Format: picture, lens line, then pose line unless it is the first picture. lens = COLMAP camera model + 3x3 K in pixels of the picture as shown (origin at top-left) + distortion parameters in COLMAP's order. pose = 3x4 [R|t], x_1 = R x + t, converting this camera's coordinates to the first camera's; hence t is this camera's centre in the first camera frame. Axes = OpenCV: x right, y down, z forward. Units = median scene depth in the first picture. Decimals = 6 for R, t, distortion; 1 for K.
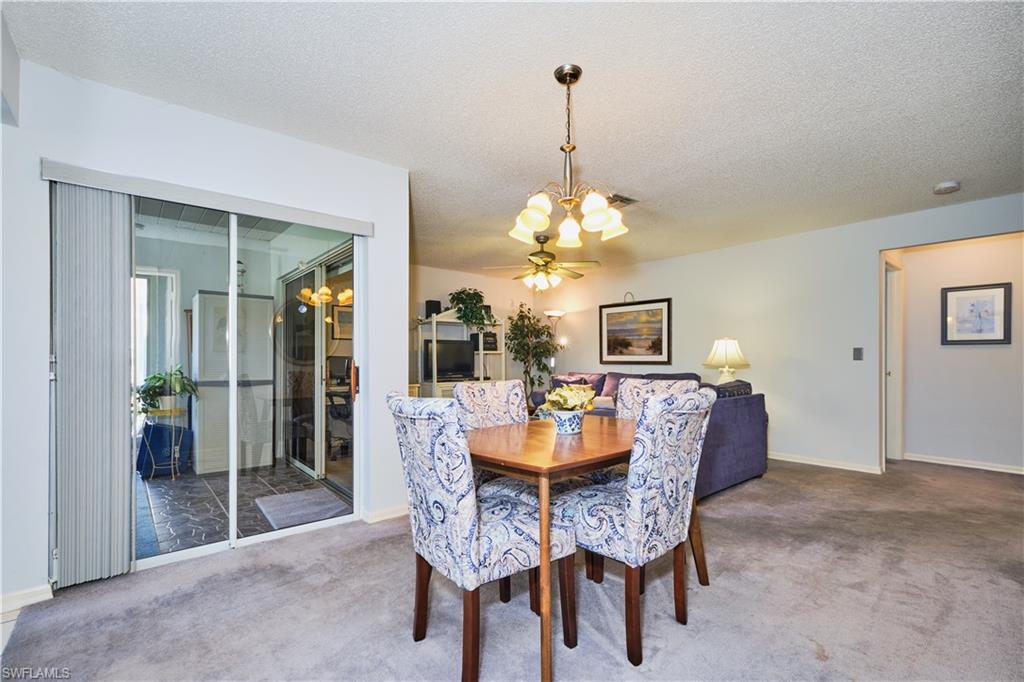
lens RADIAL K [[454.0, 0, 510.2], [0, 454.0, 348.8], [0, 0, 1]] dist [0.000258, -0.000547]
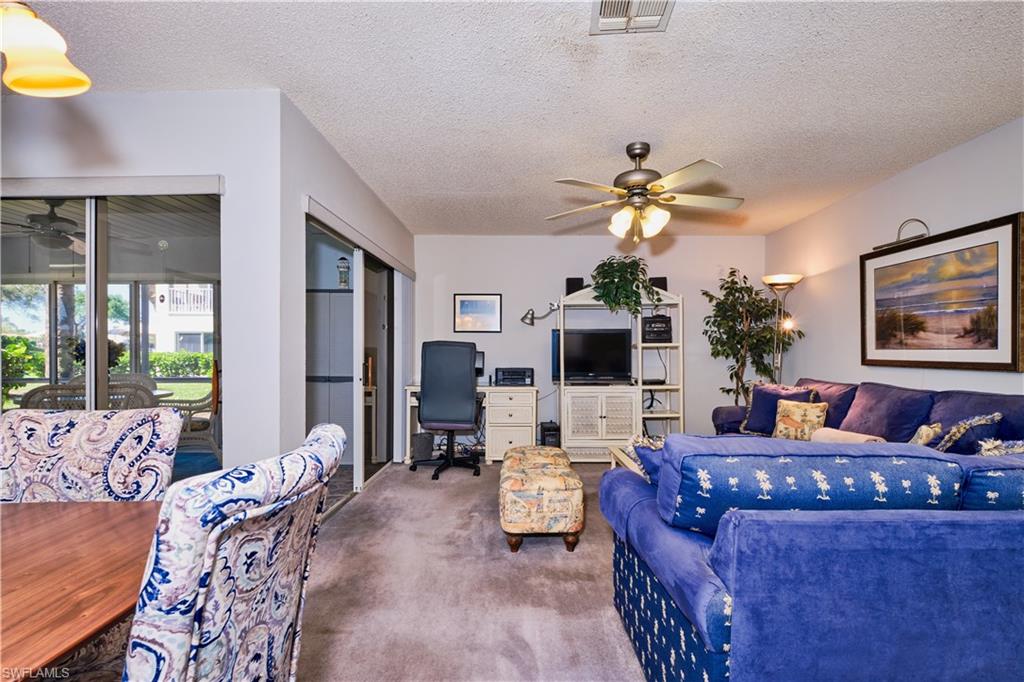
lens RADIAL K [[450.1, 0, 512.0], [0, 450.1, 352.3], [0, 0, 1]] dist [-0.014785, -0.000380]
pose [[0.754003, 0.002441, -0.656866, 0.243487], [0.014613, 0.999683, 0.020489, 0.001574], [0.656708, -0.025047, 0.753729, 0.350383]]
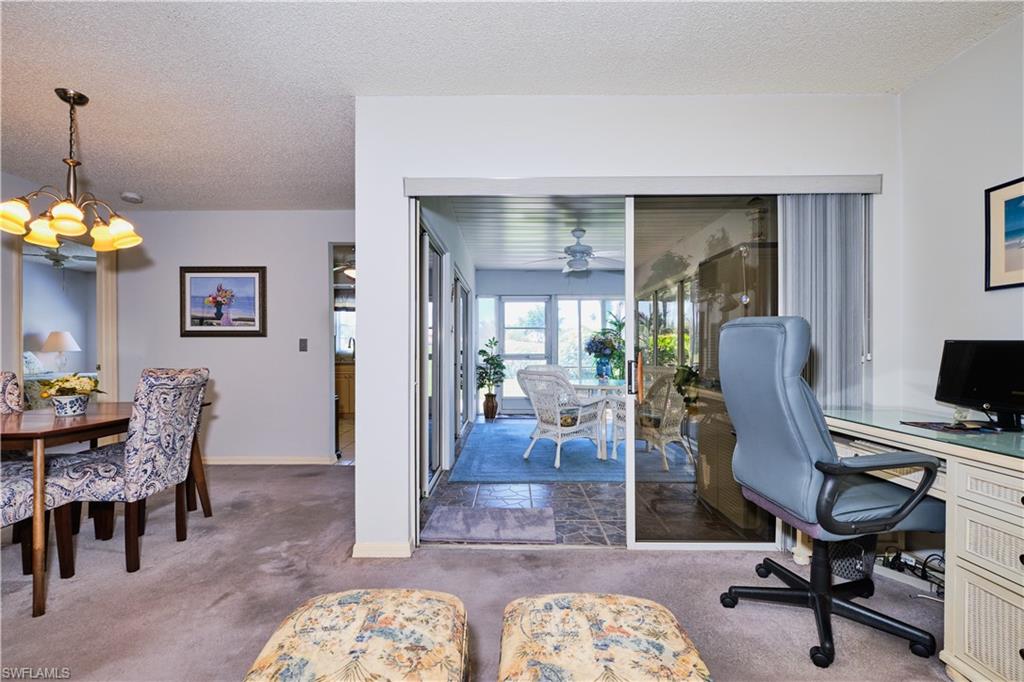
lens RADIAL K [[454.0, 0, 510.2], [0, 454.0, 348.8], [0, 0, 1]] dist [0.000258, -0.000547]
pose [[-0.650679, -0.001890, -0.759350, 0.086096], [0.016301, 0.999732, -0.016456, 0.019131], [0.759178, -0.023086, -0.650474, 0.826292]]
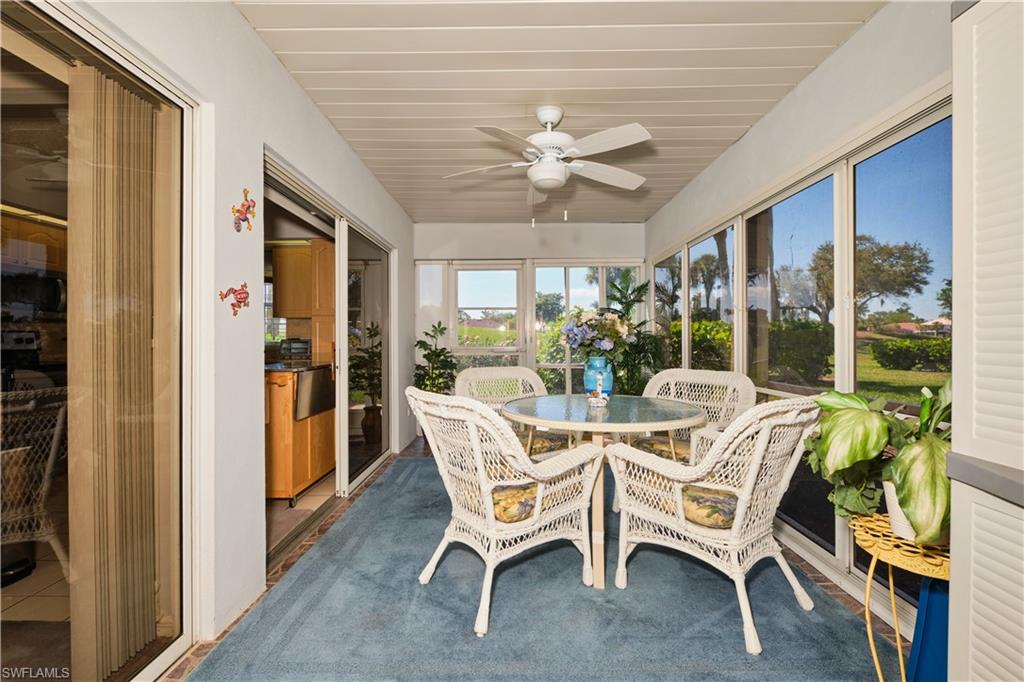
lens RADIAL K [[455.6, 0, 508.2], [0, 455.6, 341.8], [0, 0, 1]] dist [0.001411, -0.000061]
pose [[-0.658843, 0.005991, -0.752257, -0.266014], [0.019593, 0.999766, -0.009197, 0.013575], [0.752025, -0.020799, -0.658806, 0.639484]]
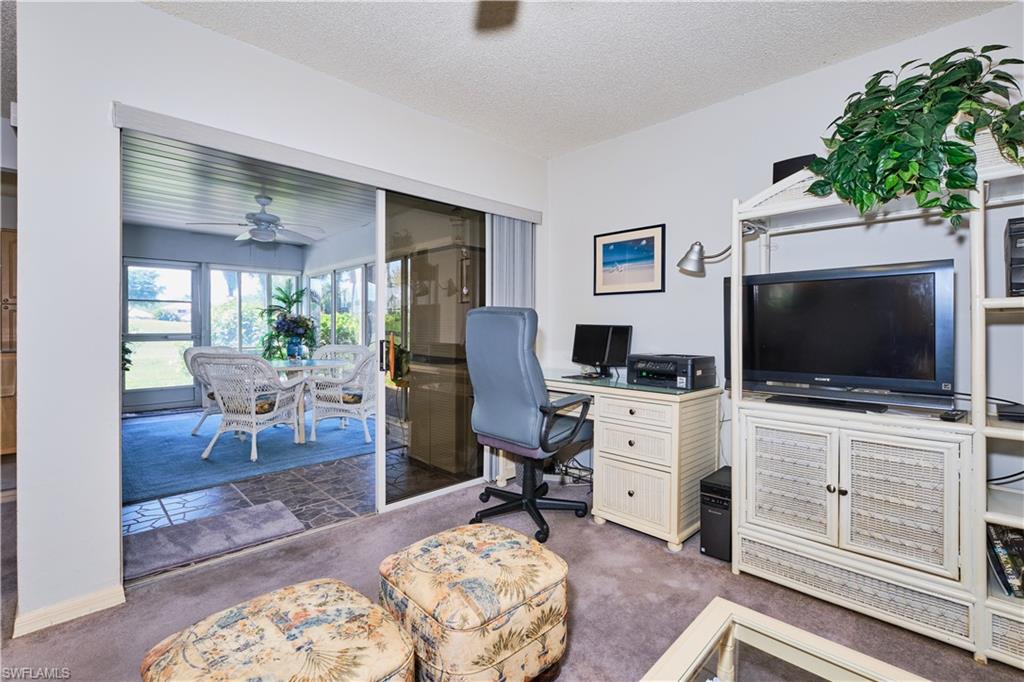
lens RADIAL K [[456.6, 0, 513.6], [0, 456.6, 329.2], [0, 0, 1]] dist [-0.000481, -0.000802]
pose [[0.068025, 0.003150, -0.997679, 0.156430], [0.019656, 0.999797, 0.004497, 0.014791], [0.997490, -0.019917, 0.067949, 0.746208]]
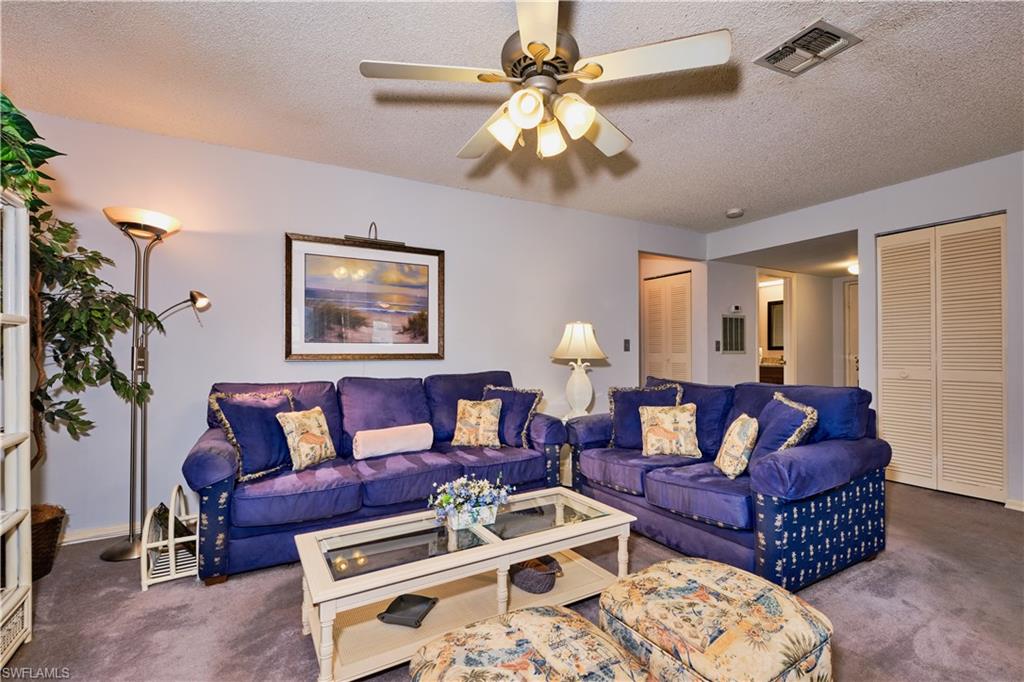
lens RADIAL K [[453.7, 0, 505.2], [0, 453.7, 347.4], [0, 0, 1]] dist [0.000425, -0.000711]
pose [[0.210483, 0.009381, 0.977553, -0.210127], [-0.020230, 0.999782, -0.005239, 0.018815], [-0.977388, -0.018674, 0.210627, 0.720204]]
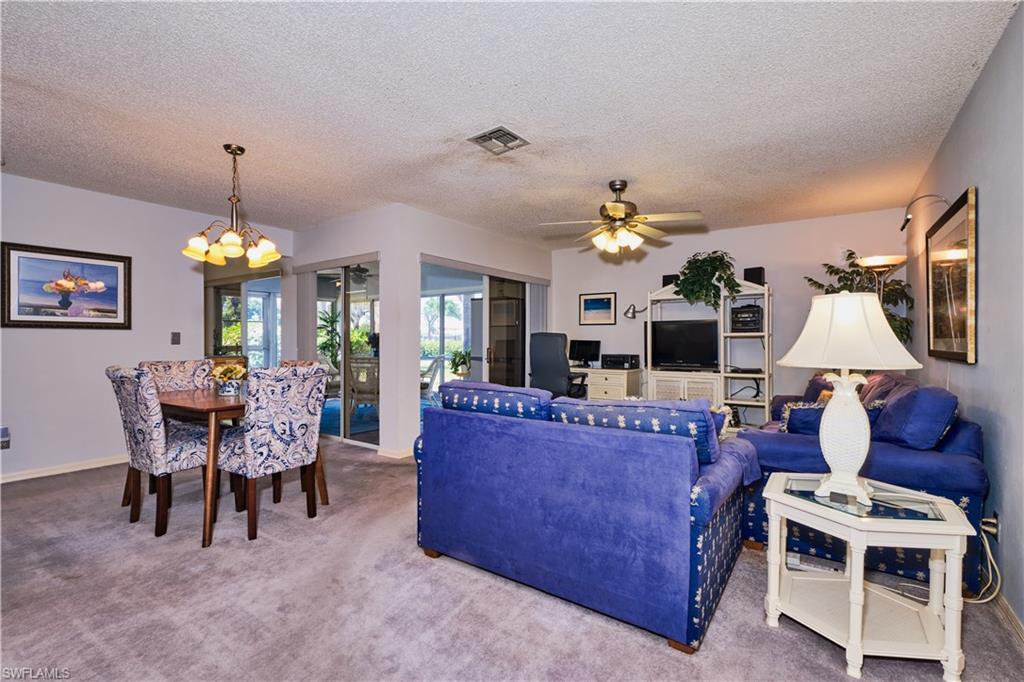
lens RADIAL K [[449.4, 0, 514.0], [0, 449.4, 345.0], [0, 0, 1]] dist [-0.001316, -0.000186]
pose [[0.252995, 0.010801, -0.967407, 0.562198], [0.018508, 0.999701, 0.016001, 0.006061], [0.967291, -0.021953, 0.252719, 0.487393]]
